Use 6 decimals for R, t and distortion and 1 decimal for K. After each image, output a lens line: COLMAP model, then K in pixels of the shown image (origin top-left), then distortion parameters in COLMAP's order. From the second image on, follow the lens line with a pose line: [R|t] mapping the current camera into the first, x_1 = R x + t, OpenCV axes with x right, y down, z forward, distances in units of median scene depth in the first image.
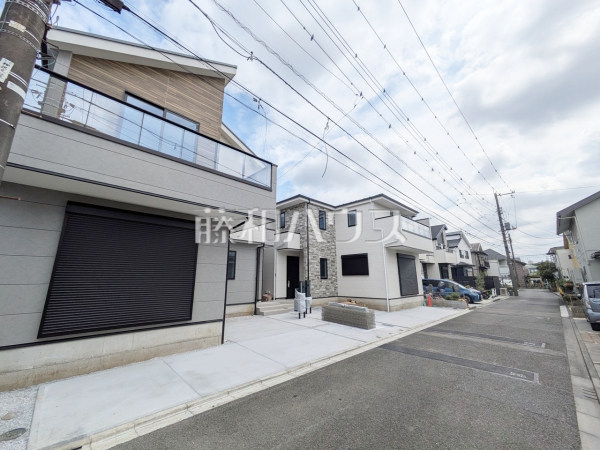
lens RADIAL K [[238.9, 0, 298.1], [0, 238.9, 224.1], [0, 0, 1]] dist [0.000944, 0.002740]
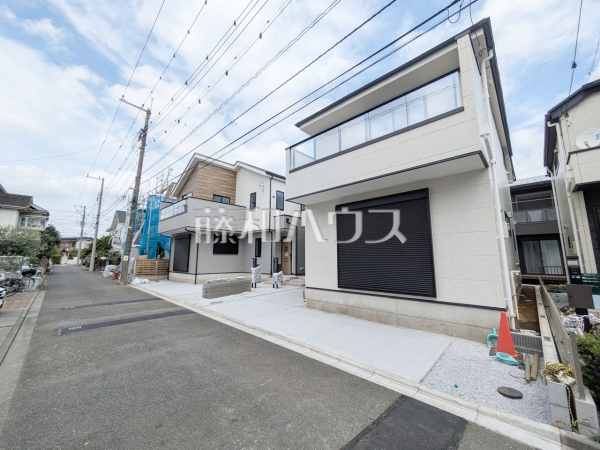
lens RADIAL K [[238.9, 0, 298.1], [0, 238.9, 224.1], [0, 0, 1]] dist [0.000944, 0.002740]
pose [[0.028576, -0.130227, -0.991072, 0.160192], [0.234697, 0.964635, -0.119986, 0.035844], [0.971648, -0.229173, 0.058129, 0.158974]]
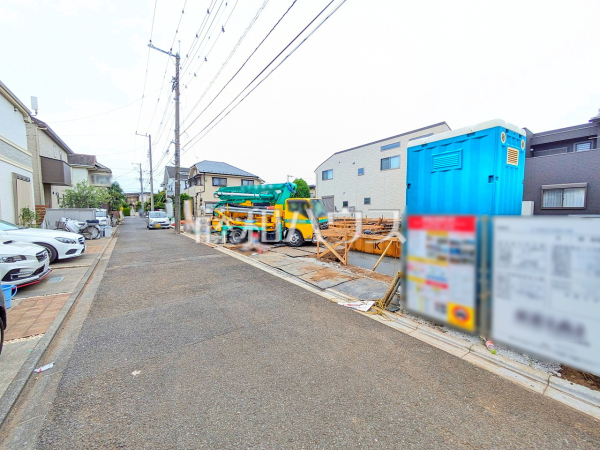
lens RADIAL K [[238.9, 0, 298.1], [0, 238.9, 224.1], [0, 0, 1]] dist [0.000944, 0.002740]
pose [[-0.136933, 0.071814, -0.987974, 0.132272], [0.243407, 0.969229, 0.036715, 0.041408], [0.960209, -0.235452, -0.150200, 0.162636]]
